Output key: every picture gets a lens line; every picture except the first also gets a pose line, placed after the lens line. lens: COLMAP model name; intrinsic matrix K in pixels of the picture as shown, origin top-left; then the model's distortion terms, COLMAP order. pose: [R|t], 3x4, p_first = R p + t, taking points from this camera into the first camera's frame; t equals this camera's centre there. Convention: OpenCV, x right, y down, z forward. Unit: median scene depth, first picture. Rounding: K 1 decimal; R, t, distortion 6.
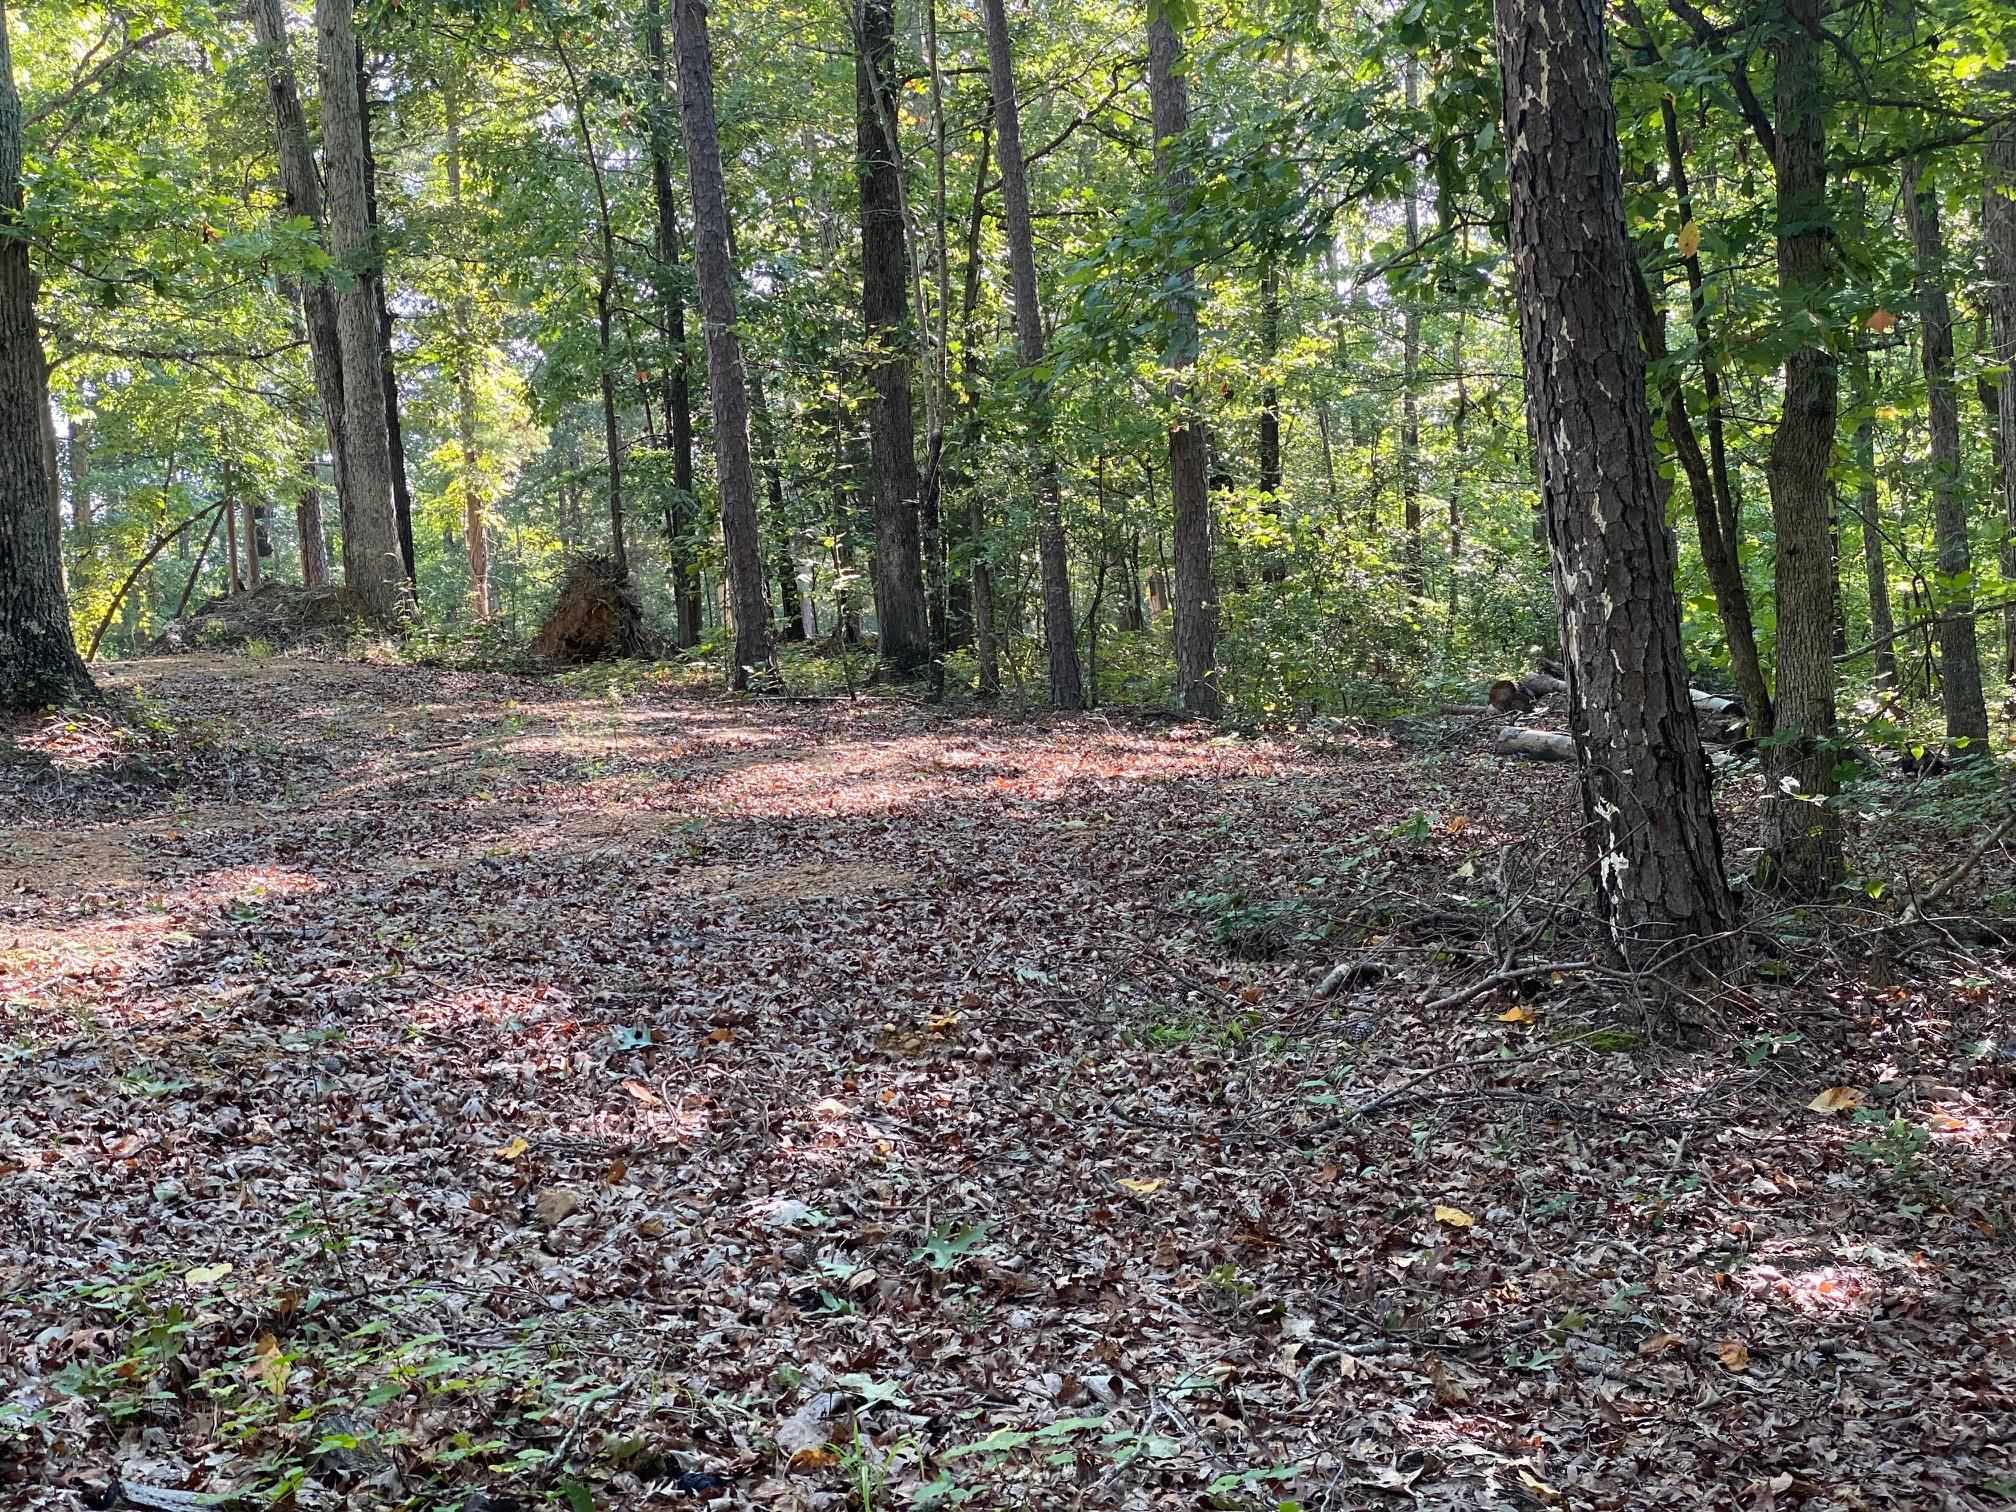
lens RADIAL K [[3036.7, 0, 1006.9], [0, 3036.7, 756.3], [0, 0, 1]] dist [0.050729, 0.000000]
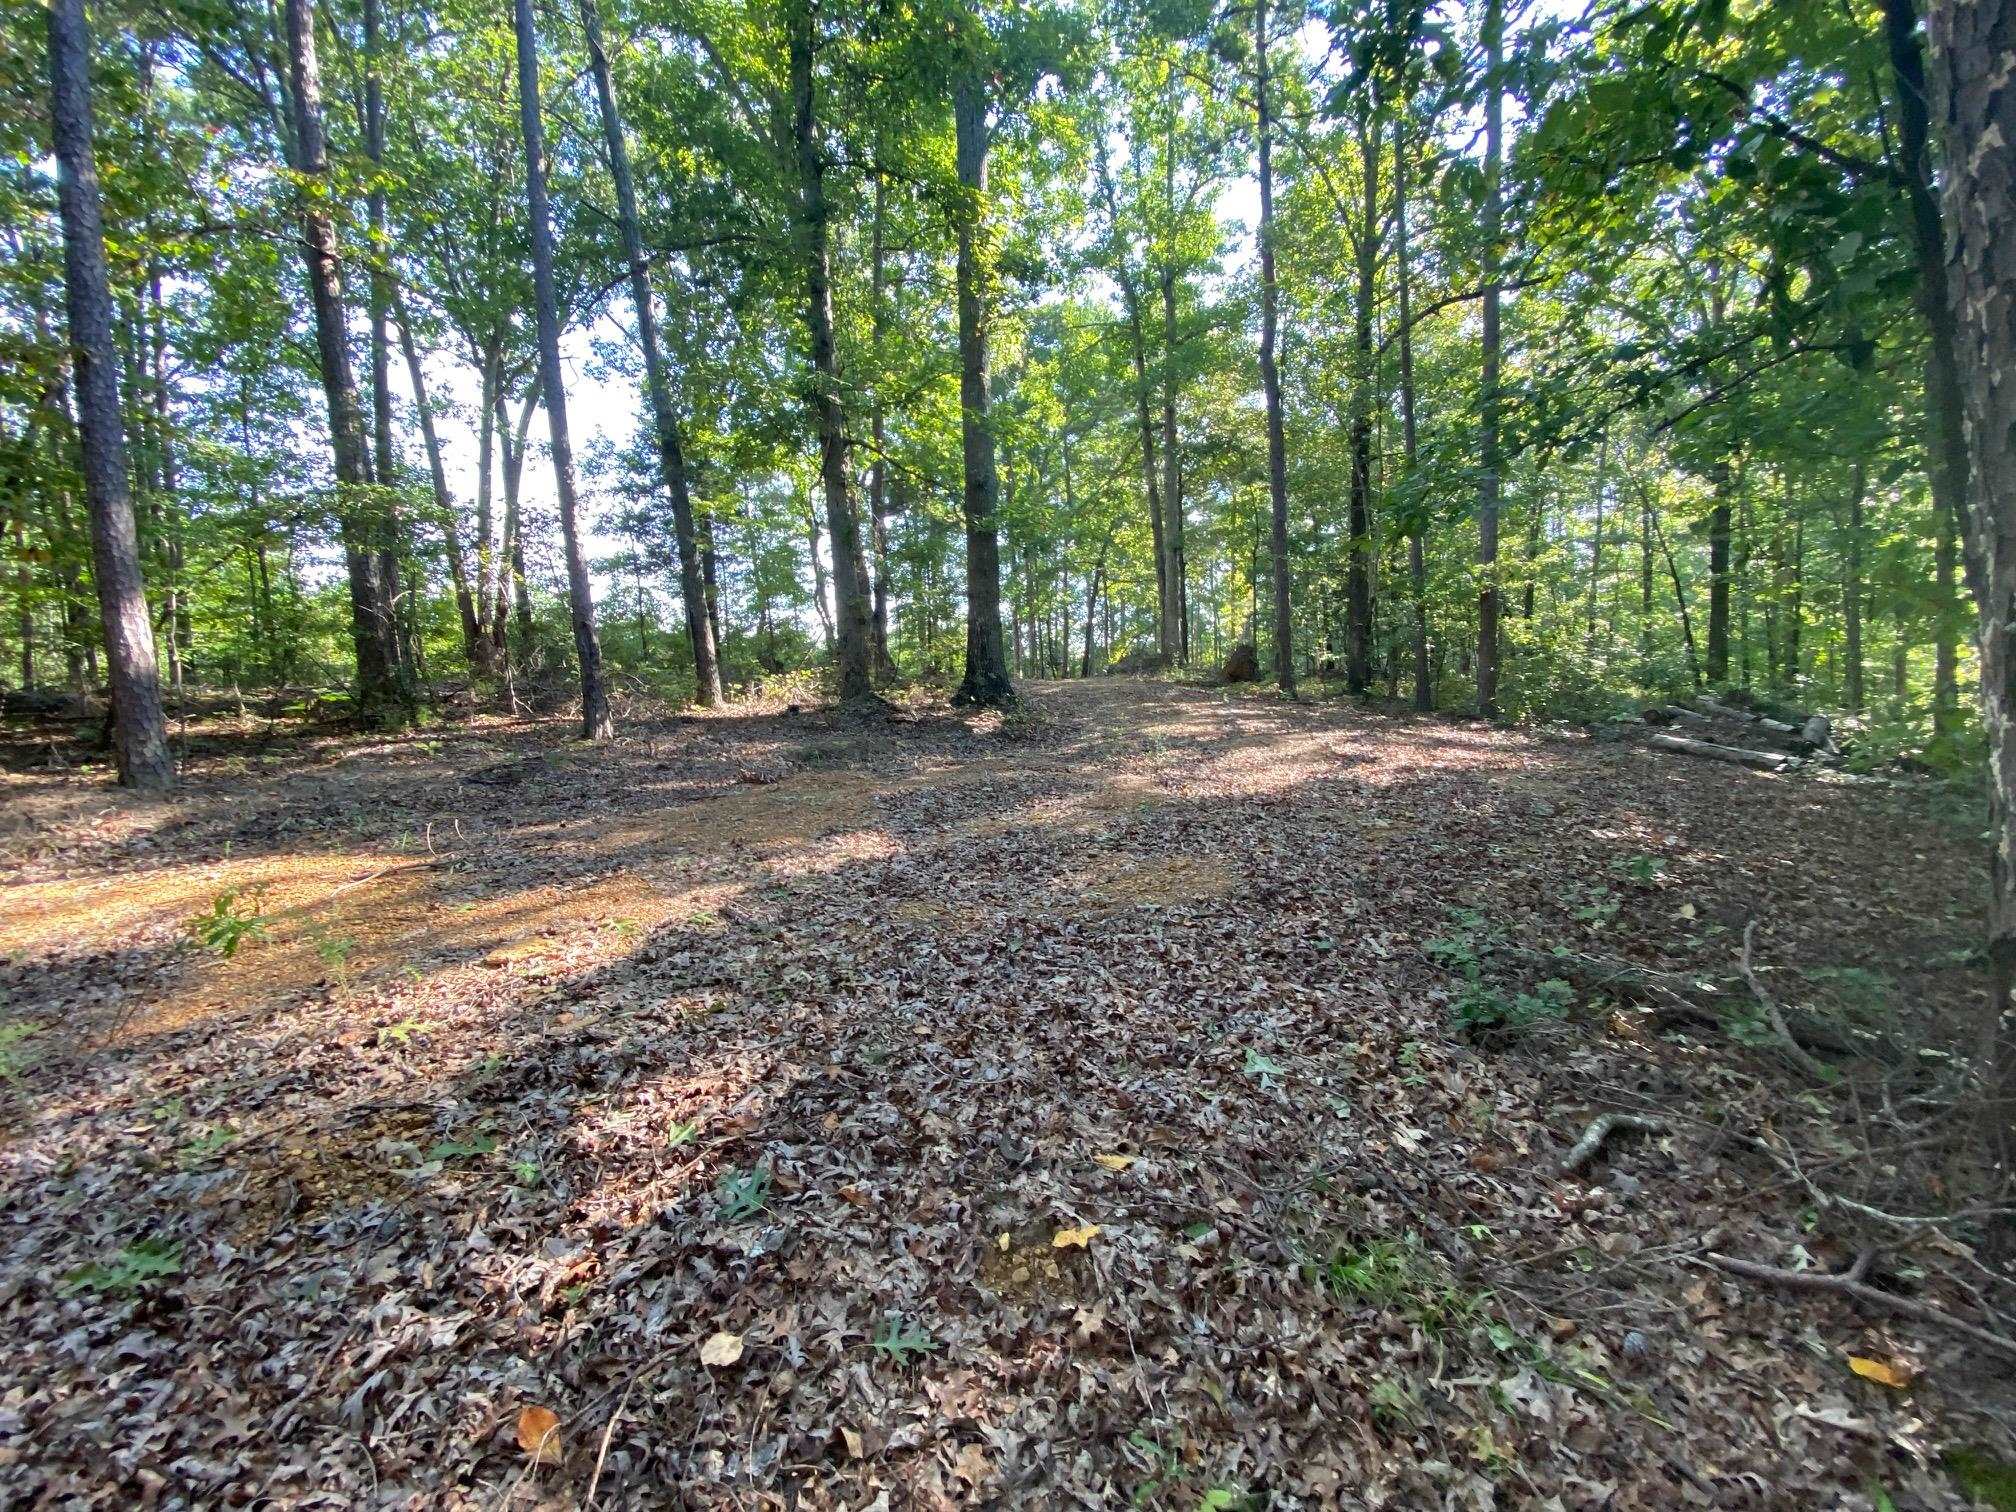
lens RADIAL K [[816.0, 0, 1016.9], [0, 816.0, 738.0], [0, 0, 1]] dist [-0.001909, -0.000194]
pose [[0.892606, 0.060462, -0.446765, 0.022281], [-0.034368, 0.997208, 0.066290, -0.025520], [0.449526, -0.043816, 0.892192, 0.279698]]
